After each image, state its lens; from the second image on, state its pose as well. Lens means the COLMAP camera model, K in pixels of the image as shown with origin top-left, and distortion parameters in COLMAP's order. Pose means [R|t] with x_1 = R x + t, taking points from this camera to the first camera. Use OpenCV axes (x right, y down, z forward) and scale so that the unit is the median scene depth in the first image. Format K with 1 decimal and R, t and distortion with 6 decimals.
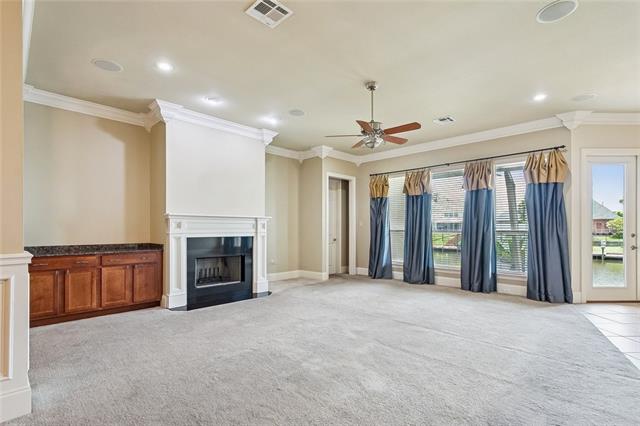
lens RADIAL K [[308.1, 0, 320.5], [0, 308.1, 218.7], [0, 0, 1]] dist [-0.003158, -0.000057]
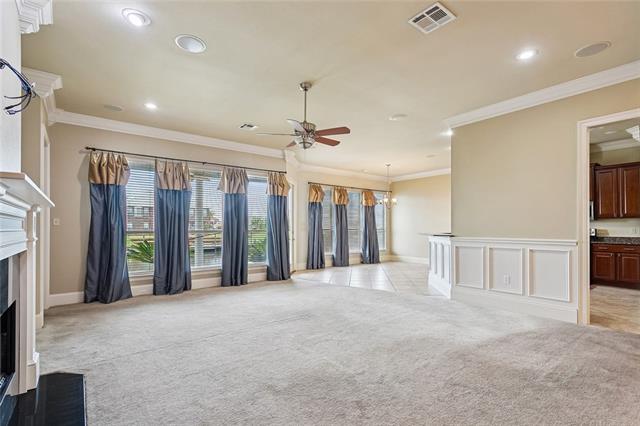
lens RADIAL K [[308.1, 0, 321.8], [0, 308.1, 225.6], [0, 0, 1]] dist [-0.003158, -0.000057]
pose [[0.126866, 0.004256, 0.991911, -0.519452], [-0.022918, 0.999736, -0.001358, 0.014298], [-0.991655, -0.022560, 0.126930, 0.516434]]
